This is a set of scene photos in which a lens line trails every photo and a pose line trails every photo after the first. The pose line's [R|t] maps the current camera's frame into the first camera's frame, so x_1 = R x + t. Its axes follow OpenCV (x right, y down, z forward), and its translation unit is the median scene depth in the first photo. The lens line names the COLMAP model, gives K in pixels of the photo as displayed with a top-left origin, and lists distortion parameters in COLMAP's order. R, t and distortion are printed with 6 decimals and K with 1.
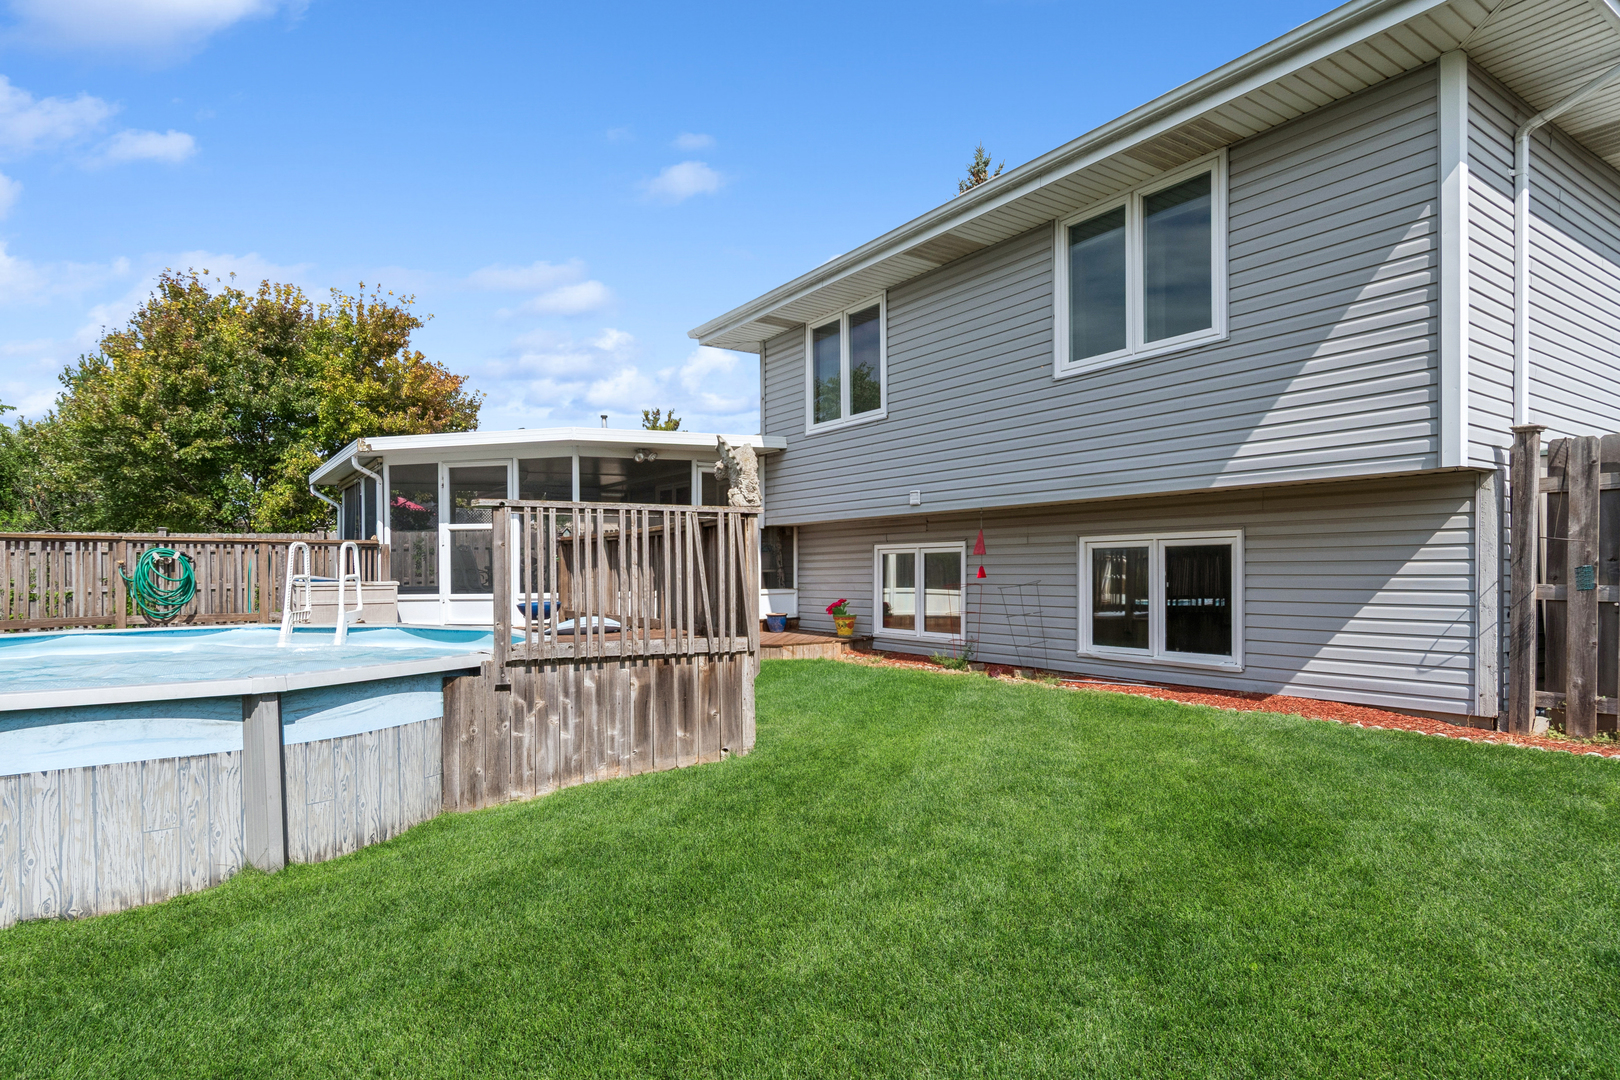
lens RADIAL K [[888.6, 0, 827.4], [0, 888.6, 574.4], [0, 0, 1]] dist [0.002359, 0.000544]
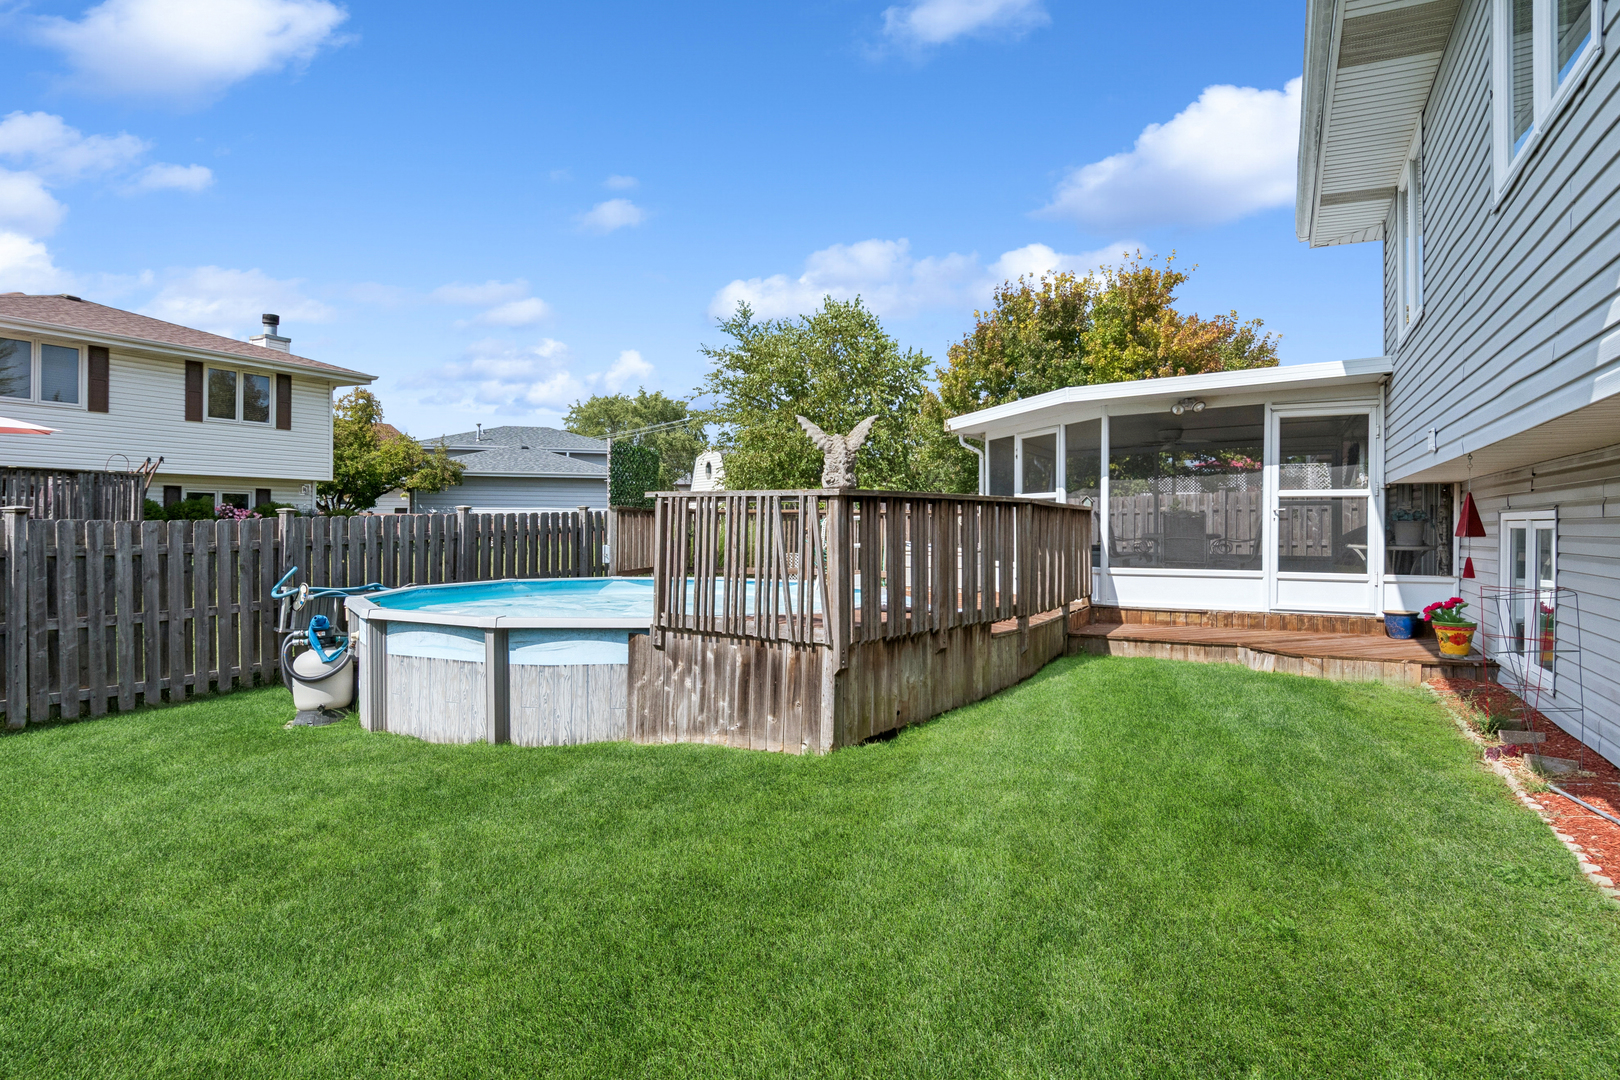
lens RADIAL K [[926.5, 0, 812.2], [0, 926.5, 533.4], [0, 0, 1]] dist [0.008424, 0.000149]
pose [[0.466739, 0.017372, -0.884224, 0.798869], [-0.012399, 0.999837, 0.013099, -0.044155], [0.884308, 0.004850, 0.466878, 0.566618]]
